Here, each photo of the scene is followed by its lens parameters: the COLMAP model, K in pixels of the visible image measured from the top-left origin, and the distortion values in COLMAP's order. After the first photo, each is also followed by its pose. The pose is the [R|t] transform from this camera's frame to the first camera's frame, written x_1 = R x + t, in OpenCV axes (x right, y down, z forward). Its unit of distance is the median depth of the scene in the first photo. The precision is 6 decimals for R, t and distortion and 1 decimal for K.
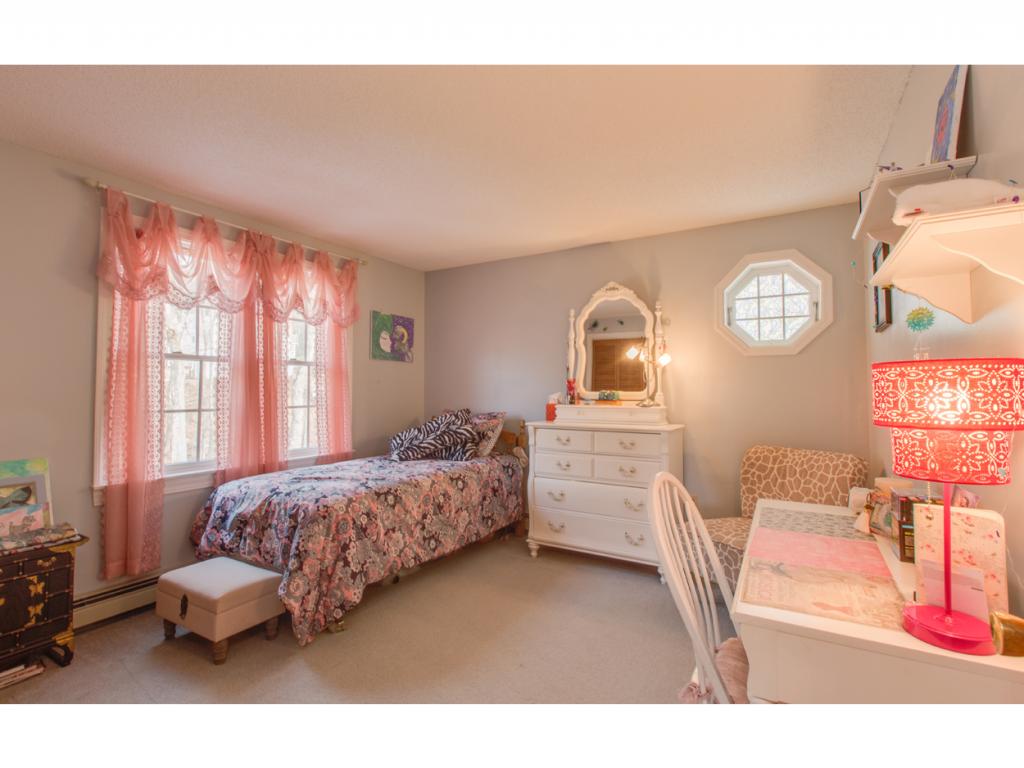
lens RADIAL K [[468.2, 0, 510.3], [0, 468.2, 375.8], [0, 0, 1]] dist [-0.001268, -0.000047]
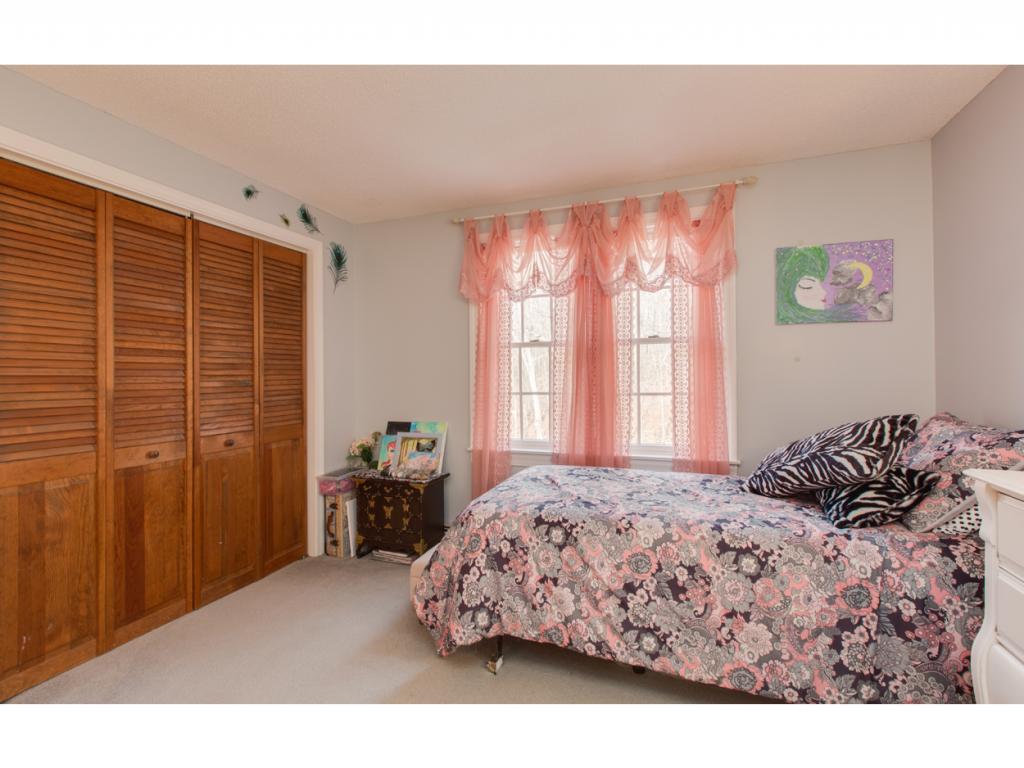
lens RADIAL K [[465.1, 0, 517.0], [0, 465.1, 366.8], [0, 0, 1]] dist [-0.002033, 0.000211]
pose [[0.188726, -0.014331, -0.981925, 0.371495], [0.039852, 0.999182, -0.006924, 0.017747], [0.981221, -0.037825, 0.189143, 0.753726]]
